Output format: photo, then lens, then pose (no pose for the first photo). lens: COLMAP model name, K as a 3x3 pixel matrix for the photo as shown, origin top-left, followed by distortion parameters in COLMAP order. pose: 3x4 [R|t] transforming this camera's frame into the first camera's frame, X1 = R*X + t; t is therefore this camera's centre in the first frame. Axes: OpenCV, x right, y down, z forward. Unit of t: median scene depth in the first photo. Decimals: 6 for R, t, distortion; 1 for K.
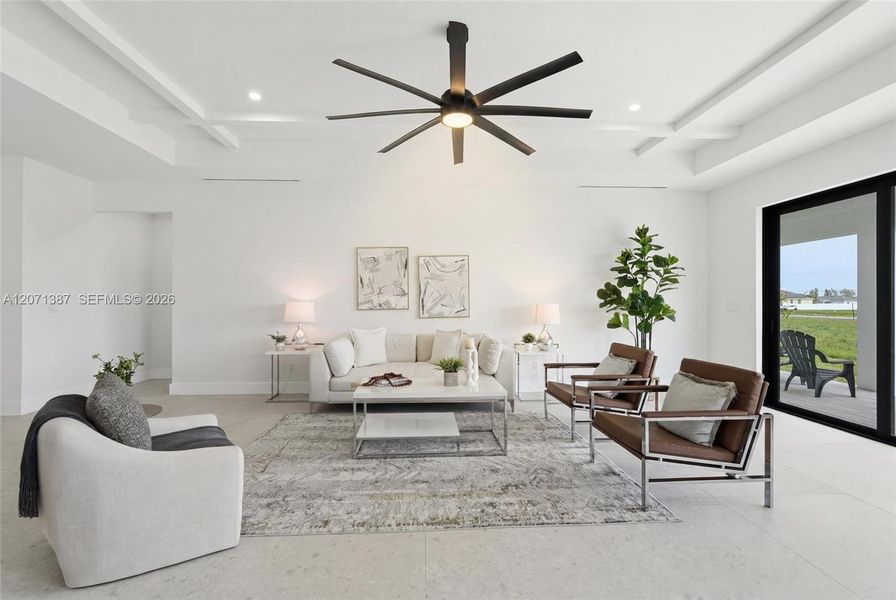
lens RADIAL K [[399.5, 0, 446.9], [0, 399.5, 299.2], [0, 0, 1]] dist [-0.012001, 0.004365]
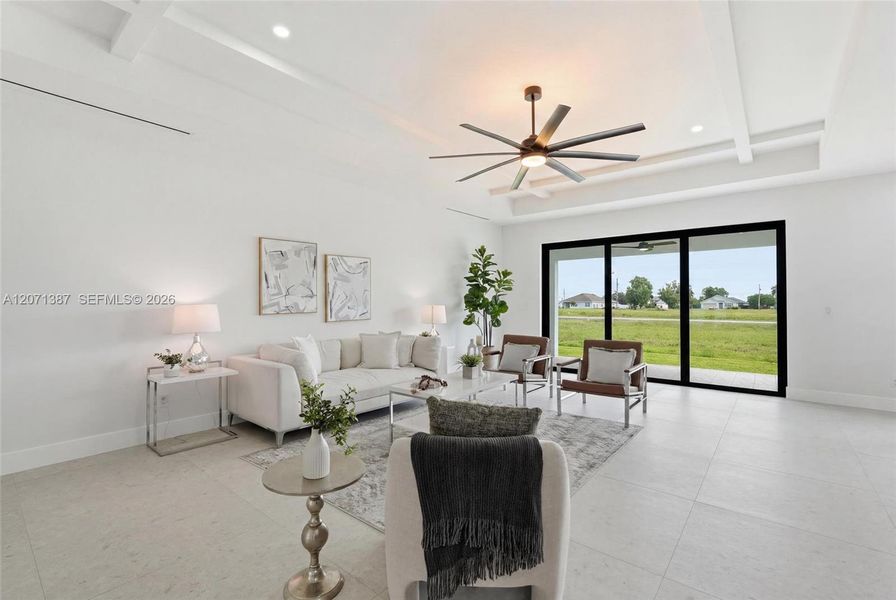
lens RADIAL K [[399.5, 0, 444.0], [0, 399.5, 298.5], [0, 0, 1]] dist [-0.012001, 0.004365]
pose [[0.681539, 0.007135, 0.731747, -0.568520], [-0.004480, 0.999974, -0.005577, -0.003083], [-0.731768, 0.000523, 0.681553, 0.182890]]
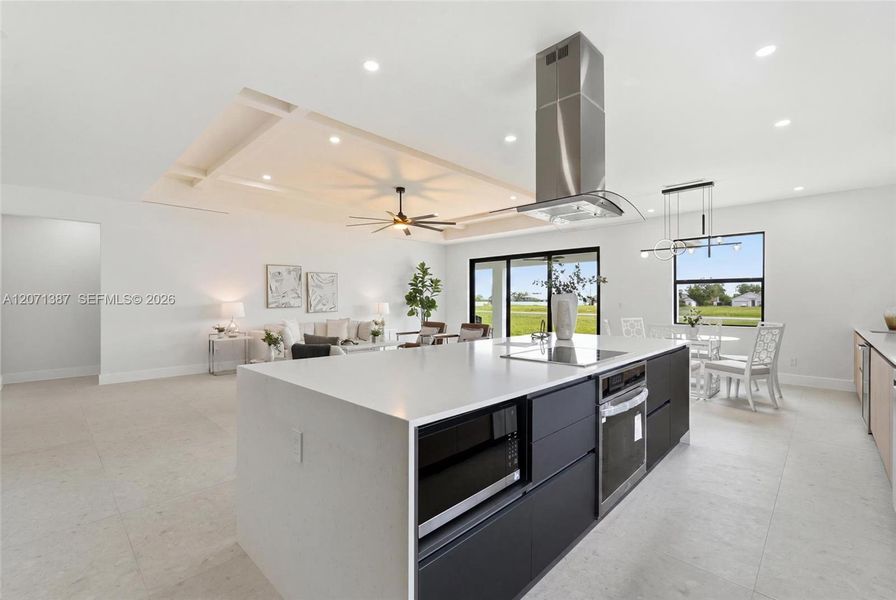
lens RADIAL K [[399.5, 0, 443.3], [0, 399.5, 299.8], [0, 0, 1]] dist [-0.012001, 0.004365]
pose [[0.743590, -0.001078, 0.668634, -0.725611], [-0.001172, 0.999995, 0.002915, -0.007927], [-0.668634, -0.002952, 0.743586, -0.505448]]
